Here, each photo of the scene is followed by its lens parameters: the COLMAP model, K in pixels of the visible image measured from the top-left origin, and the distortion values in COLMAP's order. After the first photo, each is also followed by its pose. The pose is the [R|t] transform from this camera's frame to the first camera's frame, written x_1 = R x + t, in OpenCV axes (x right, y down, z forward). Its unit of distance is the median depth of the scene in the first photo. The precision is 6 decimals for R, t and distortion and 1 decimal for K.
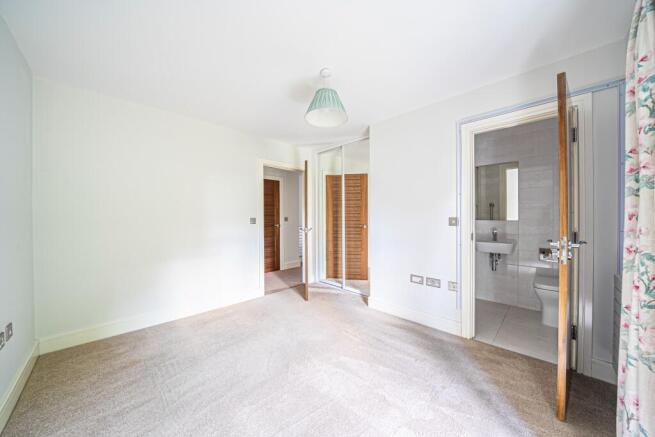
lens RADIAL K [[226.9, 0, 324.3], [0, 226.9, 217.4], [0, 0, 1]] dist [-0.016733, 0.000028]
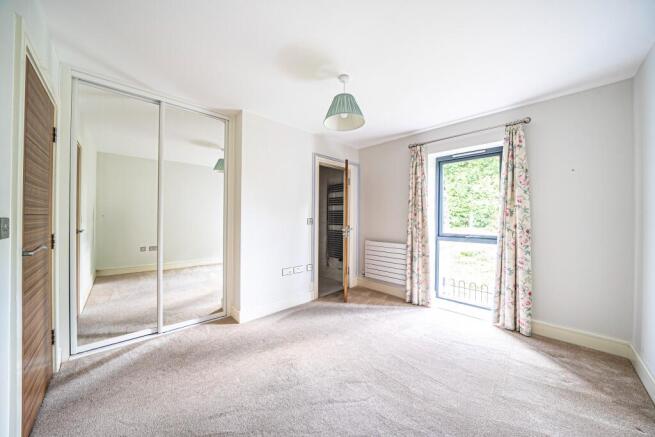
lens RADIAL K [[226.9, 0, 324.3], [0, 226.9, 217.4], [0, 0, 1]] dist [-0.016733, 0.000028]
pose [[0.016956, 0.002961, 0.999852, -0.815176], [-0.009321, 0.999953, -0.002803, -0.003485], [-0.999813, -0.009272, 0.016983, 0.855393]]
